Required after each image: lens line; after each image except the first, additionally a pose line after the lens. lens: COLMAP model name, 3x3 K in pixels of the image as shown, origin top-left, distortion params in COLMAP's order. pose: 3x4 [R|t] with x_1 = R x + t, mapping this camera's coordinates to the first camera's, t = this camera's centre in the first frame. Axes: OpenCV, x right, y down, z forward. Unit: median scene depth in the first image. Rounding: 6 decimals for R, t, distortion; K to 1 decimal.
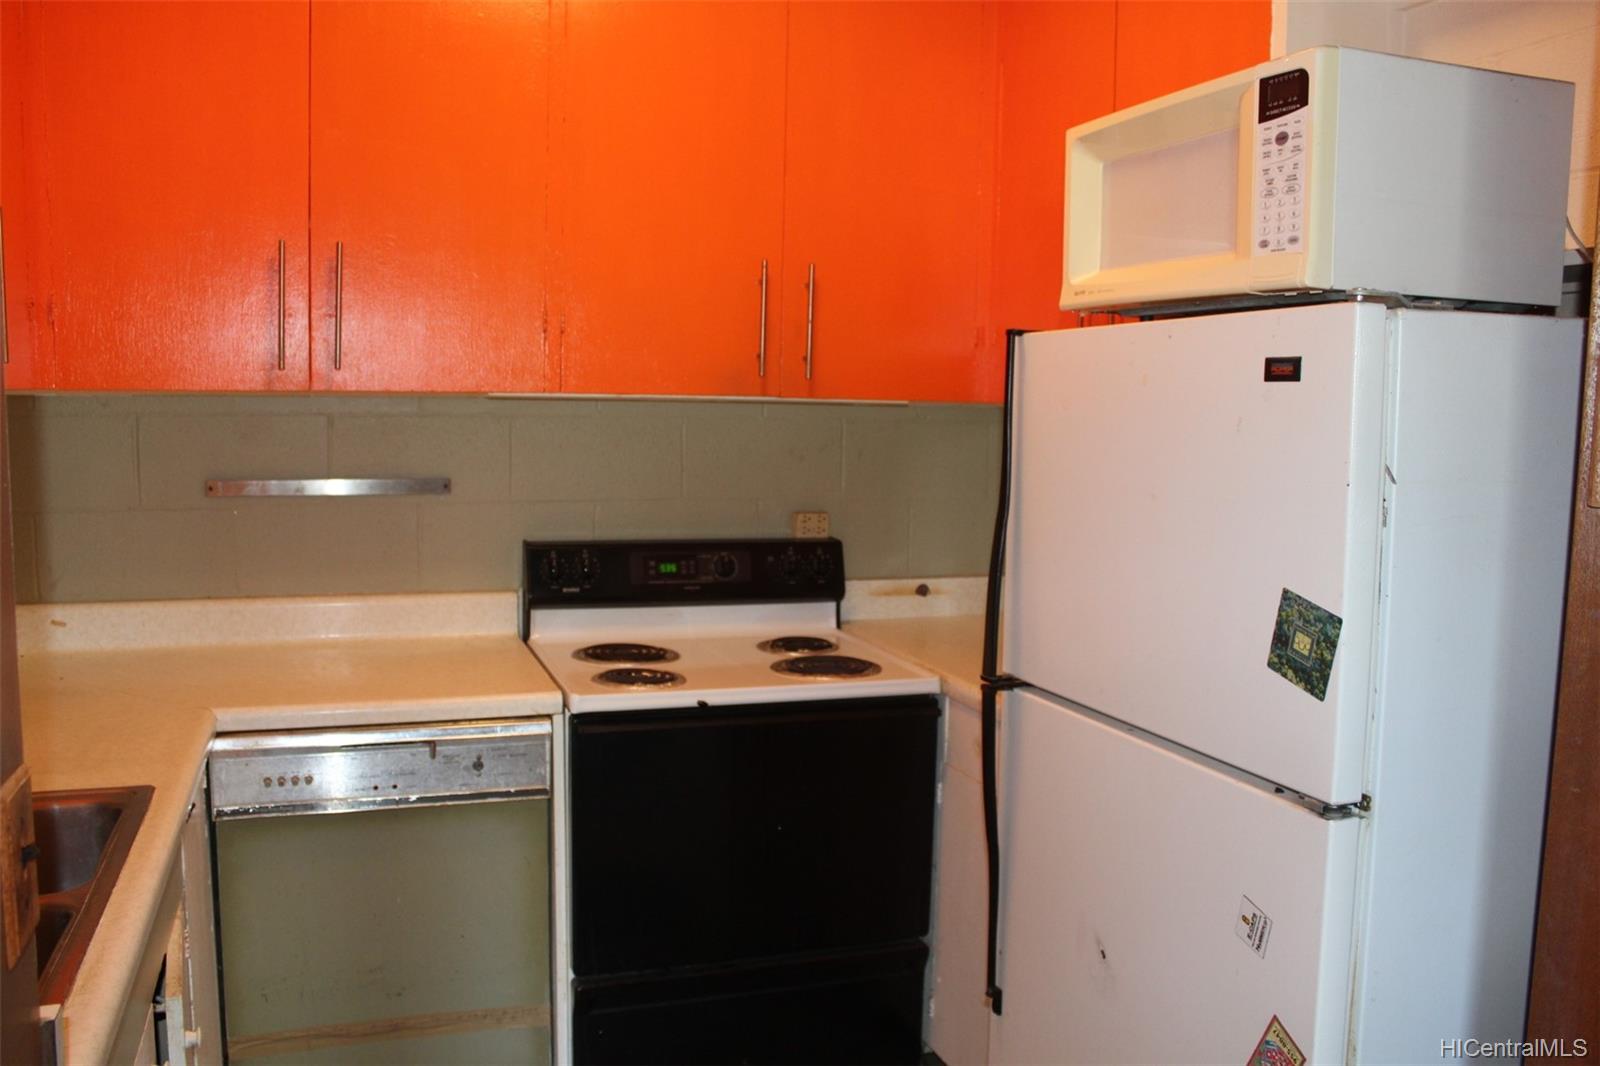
lens RADIAL K [[1339.2, 0, 800.0], [0, 1339.2, 533.0], [0, 0, 1]] dist [-0.181206, 0.152038]
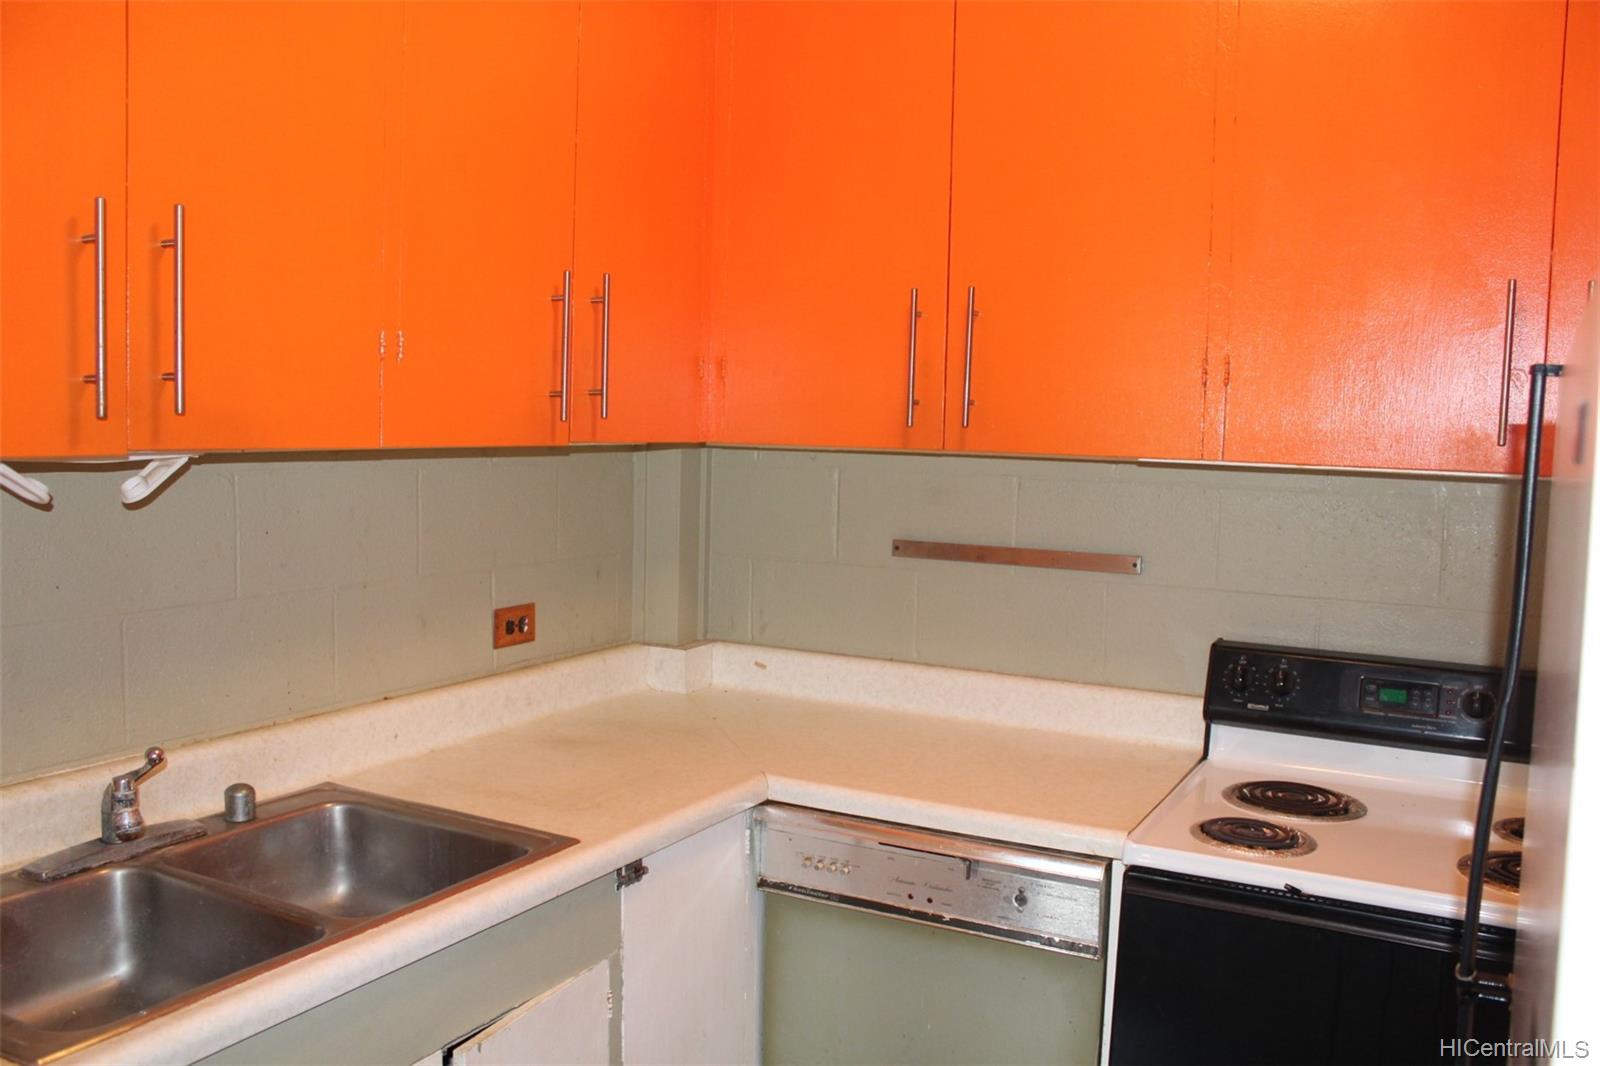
lens RADIAL K [[1339.2, 0, 800.0], [0, 1339.2, 533.0], [0, 0, 1]] dist [-0.181206, 0.152038]
pose [[0.670921, 0.060664, -0.739043, 0.232681], [-0.093740, 0.995591, -0.003377, -0.034665], [0.735580, 0.071543, 0.673650, 0.277855]]
